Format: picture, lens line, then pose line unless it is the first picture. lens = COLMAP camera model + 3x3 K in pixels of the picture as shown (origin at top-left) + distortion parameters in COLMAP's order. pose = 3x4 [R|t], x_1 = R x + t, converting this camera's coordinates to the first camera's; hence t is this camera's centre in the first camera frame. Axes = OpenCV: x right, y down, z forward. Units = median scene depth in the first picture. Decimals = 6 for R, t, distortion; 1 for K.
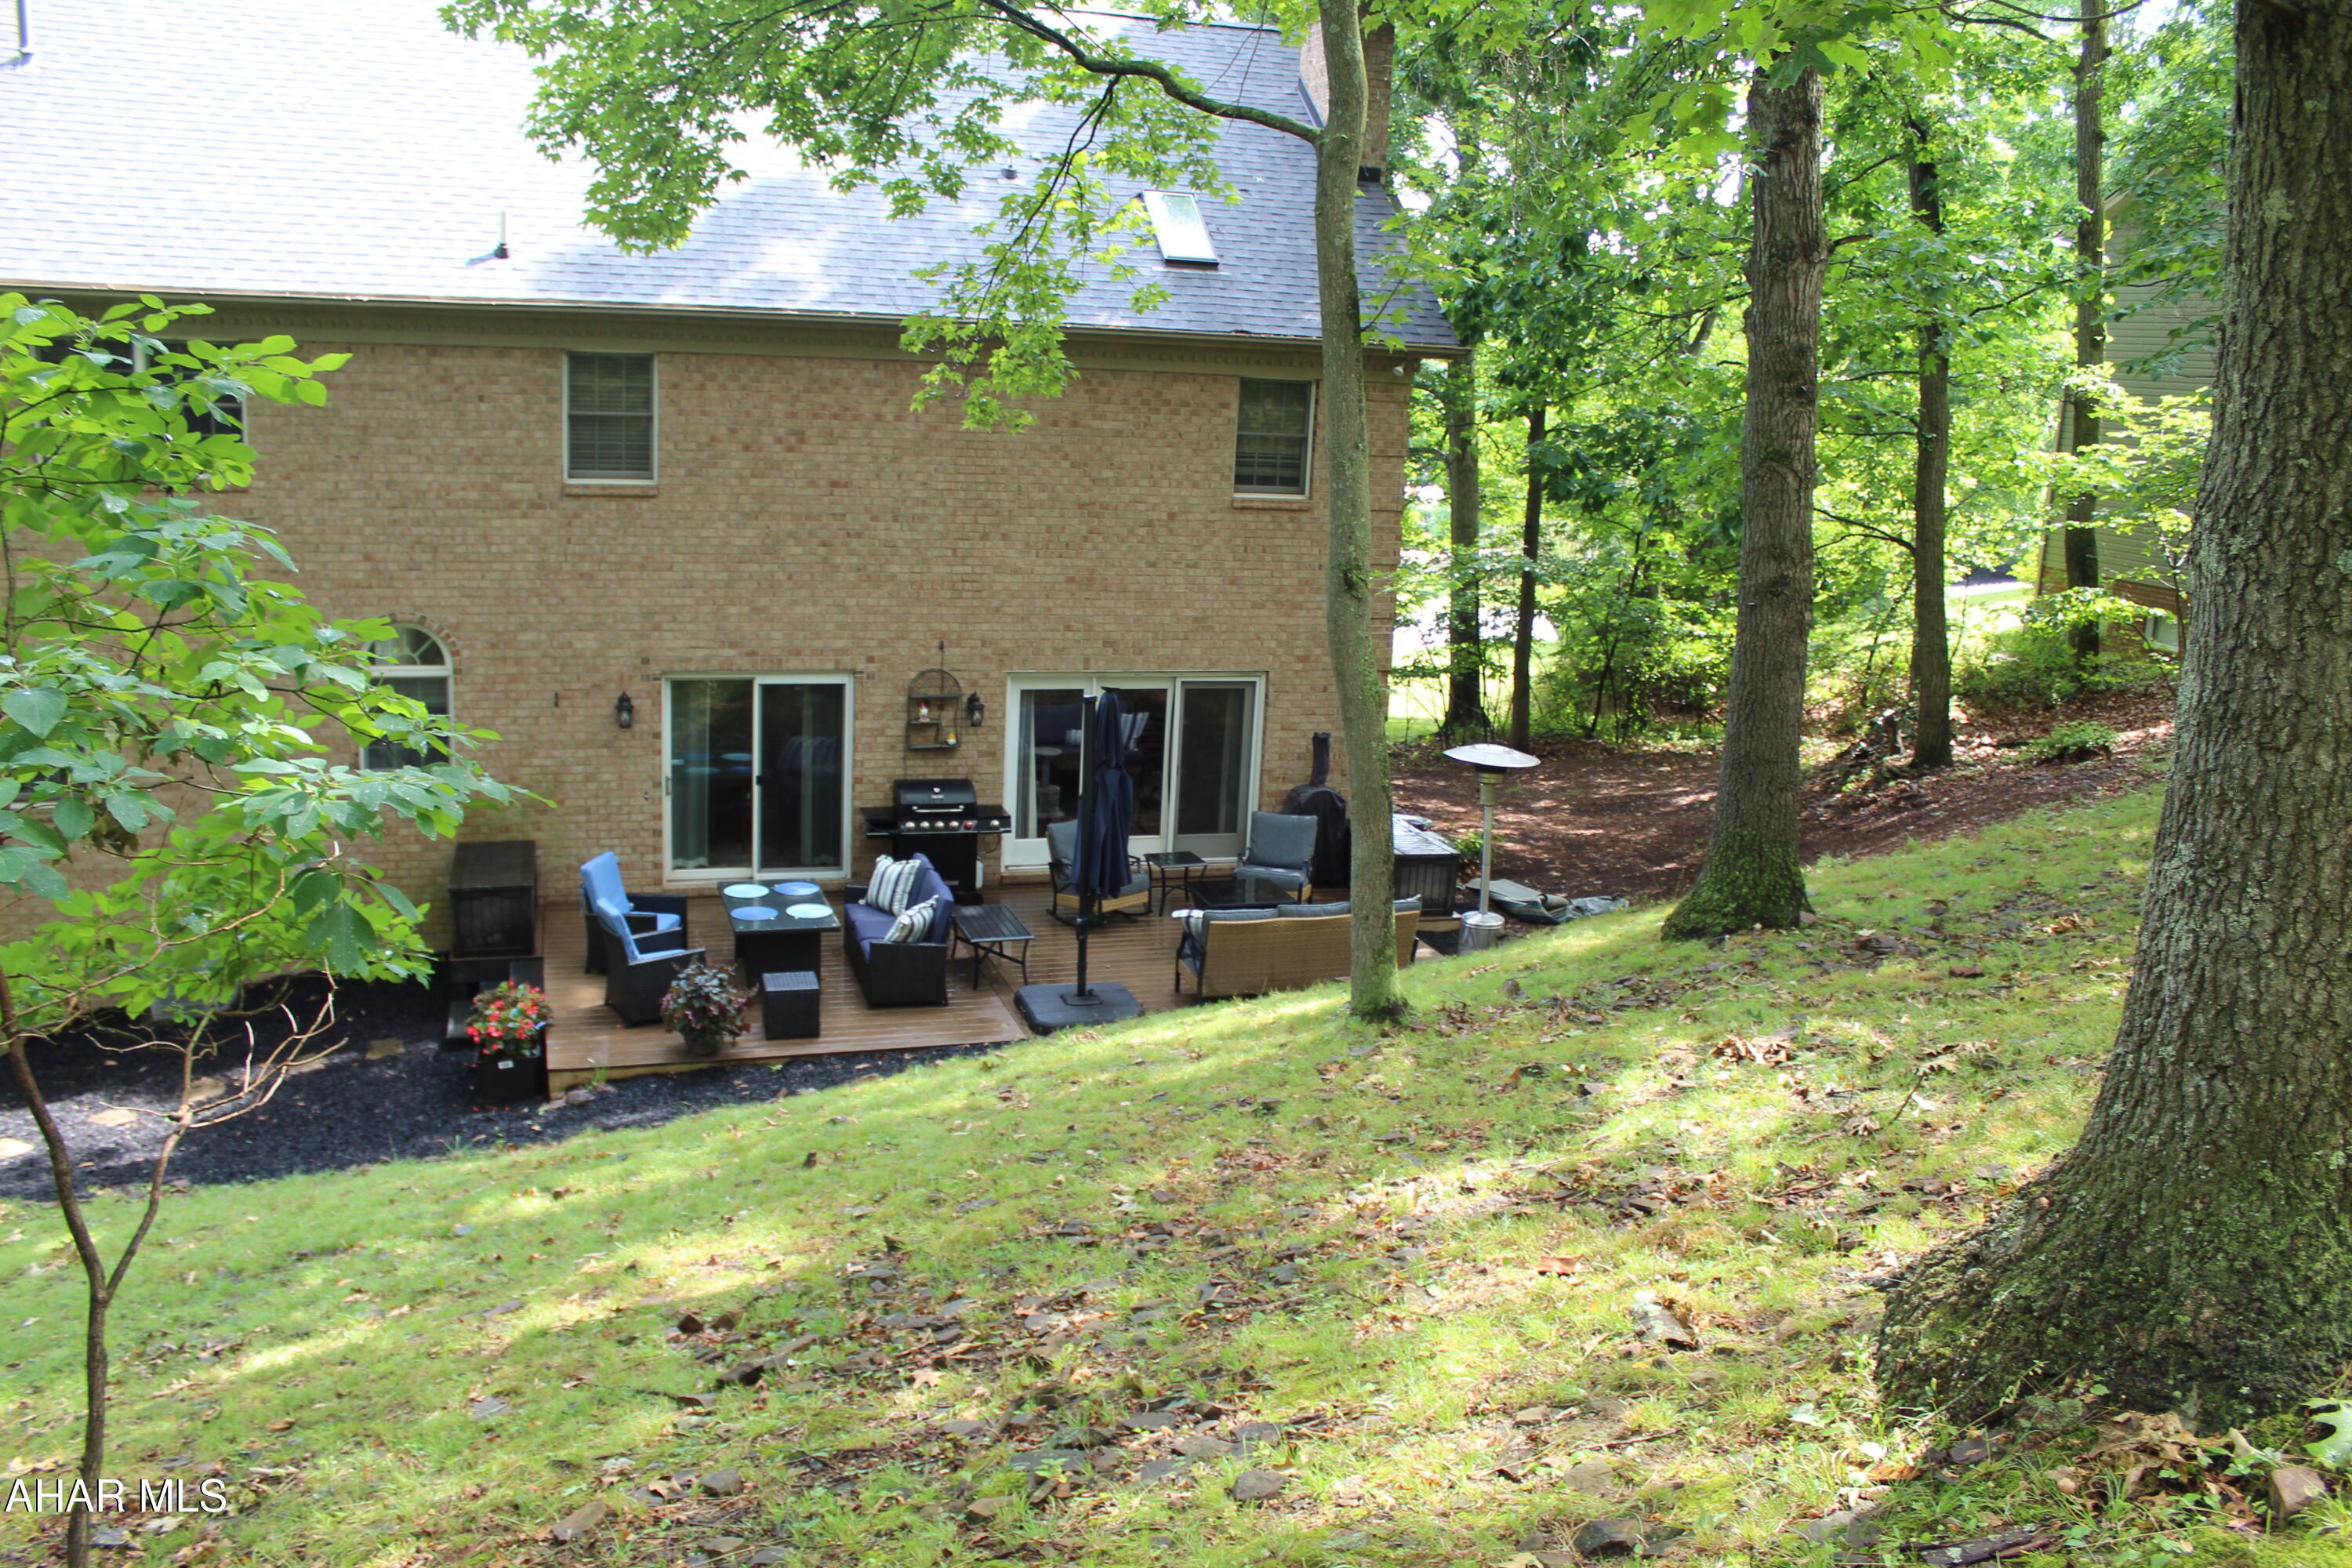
lens RADIAL K [[1951.8, 0, 1176.0], [0, 1951.8, 784.0], [0, 0, 1]] dist [-0.166885, 0.163381]
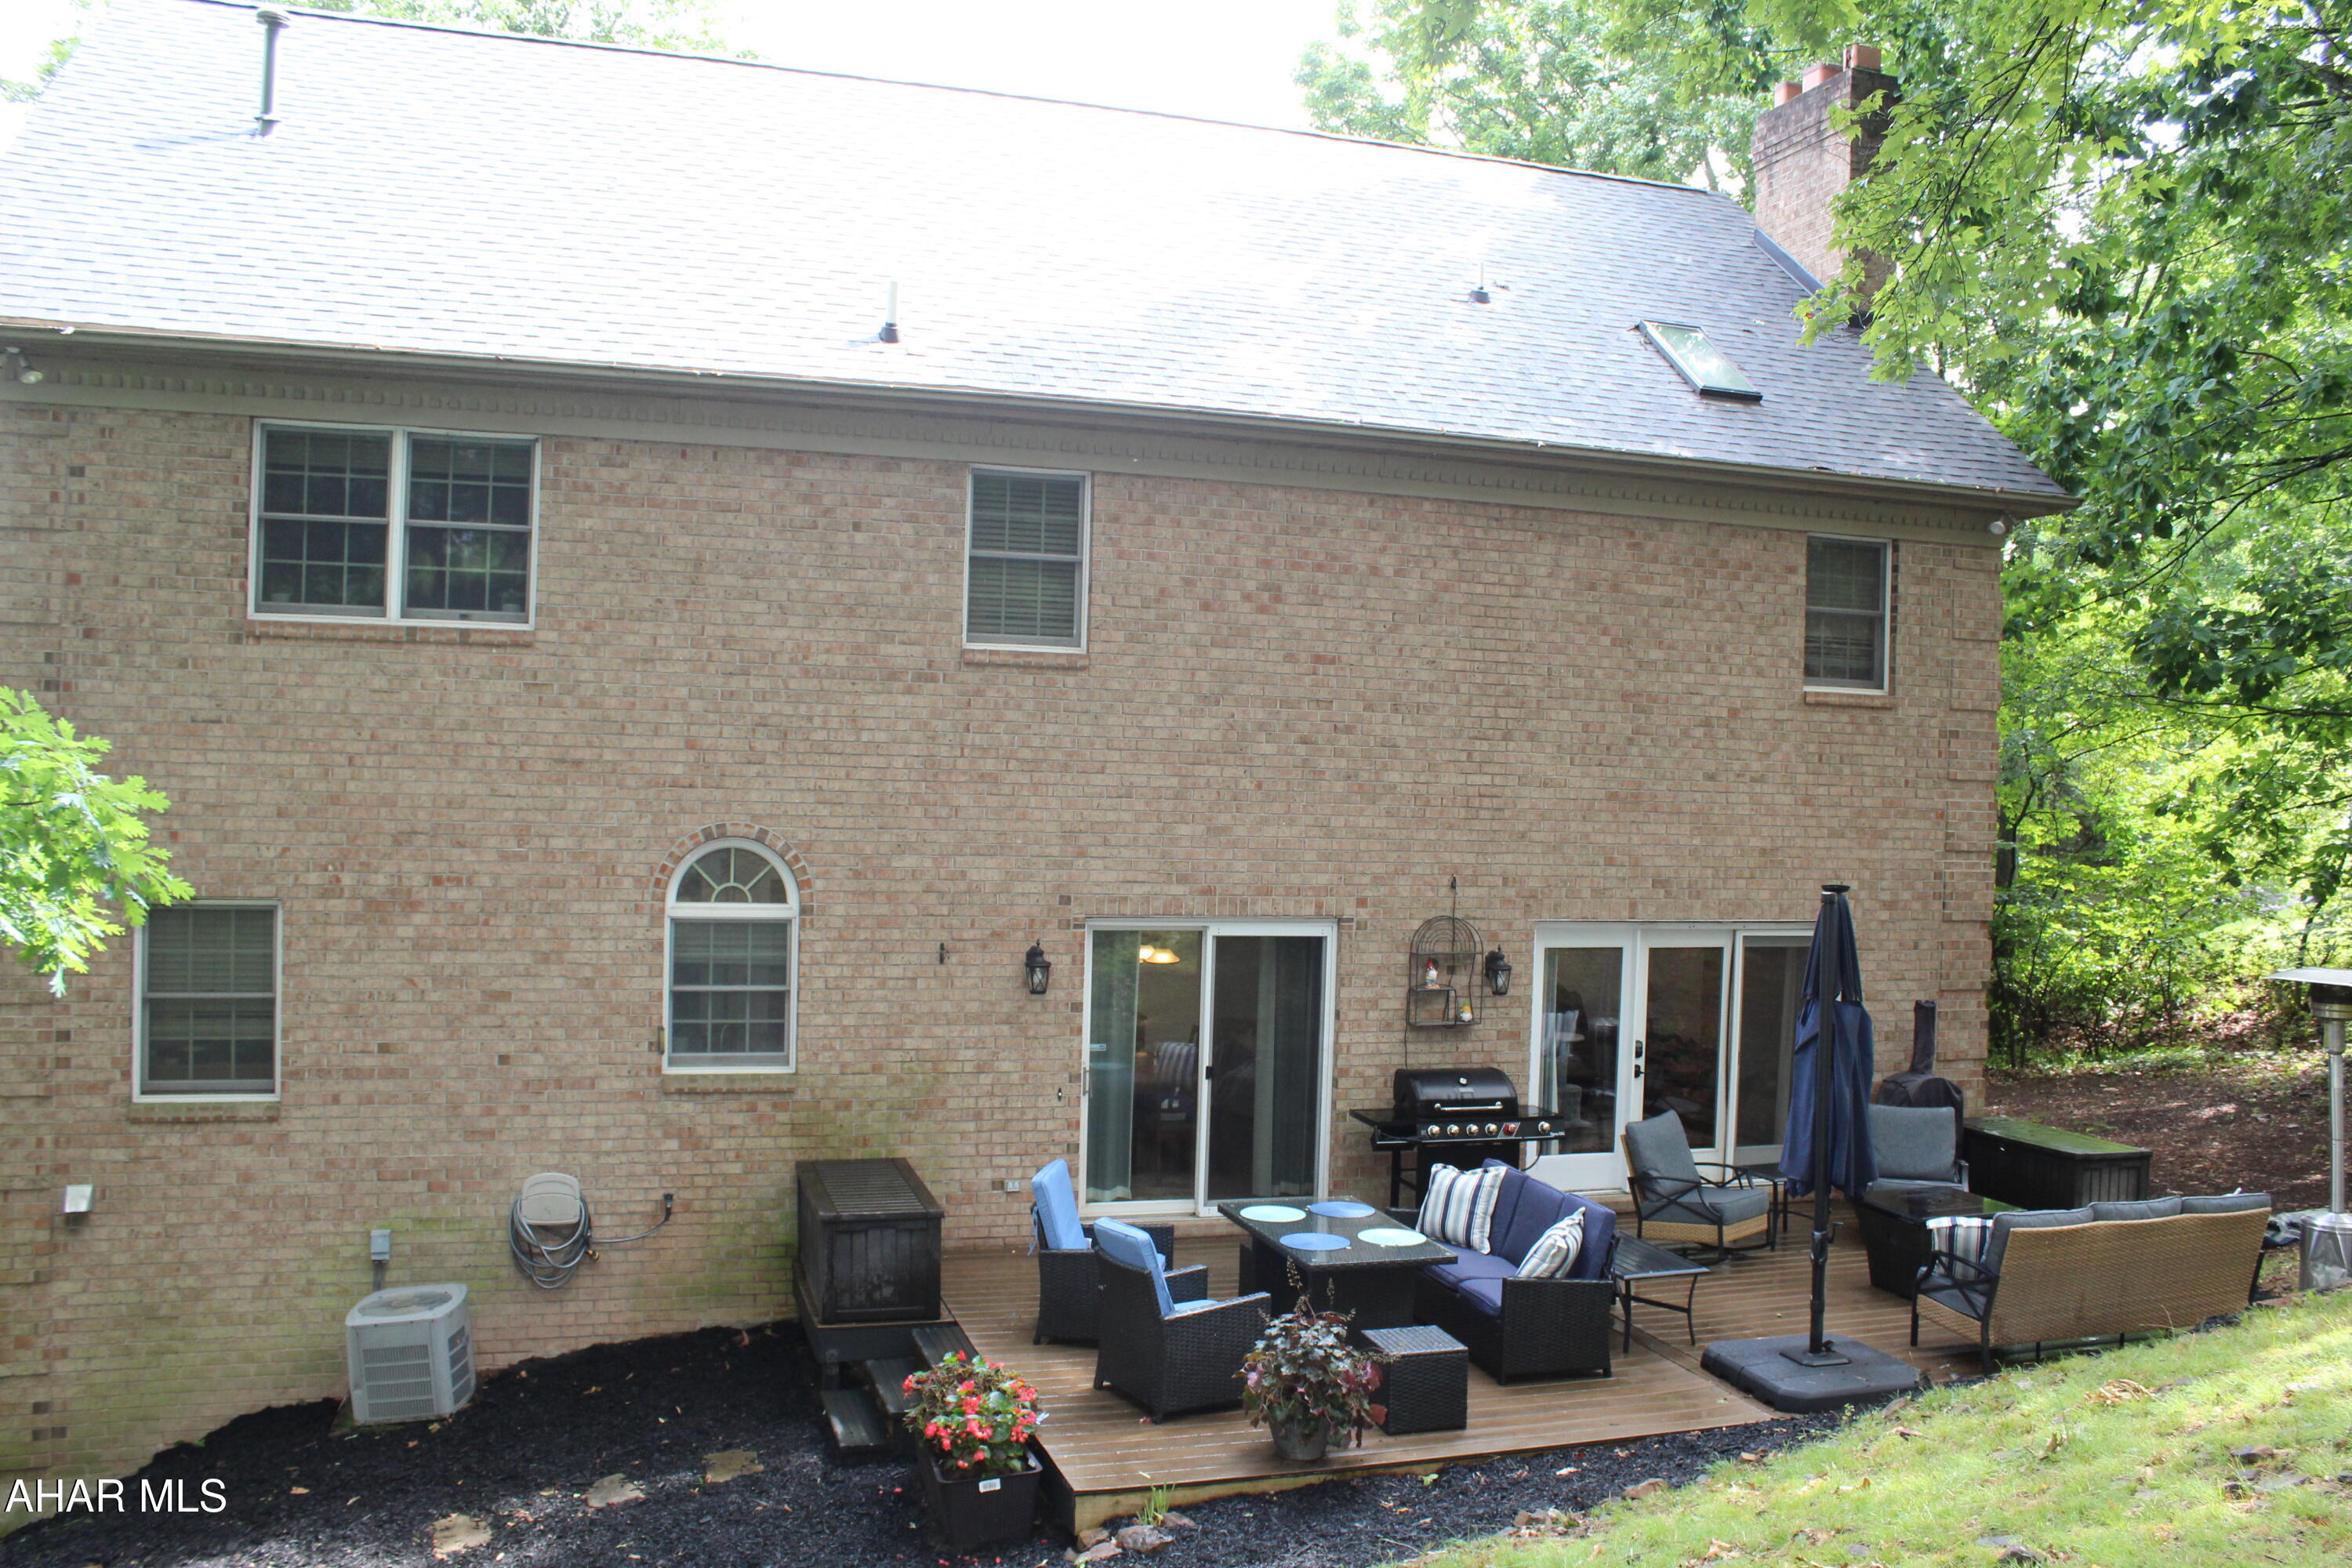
lens RADIAL K [[1951.8, 0, 1176.0], [0, 1951.8, 784.0], [0, 0, 1]] dist [-0.166885, 0.163381]
pose [[0.999695, -0.020495, -0.013776, -0.222484], [0.017102, 0.977013, -0.212493, 0.047364], [0.017815, 0.212193, 0.977065, 0.289597]]
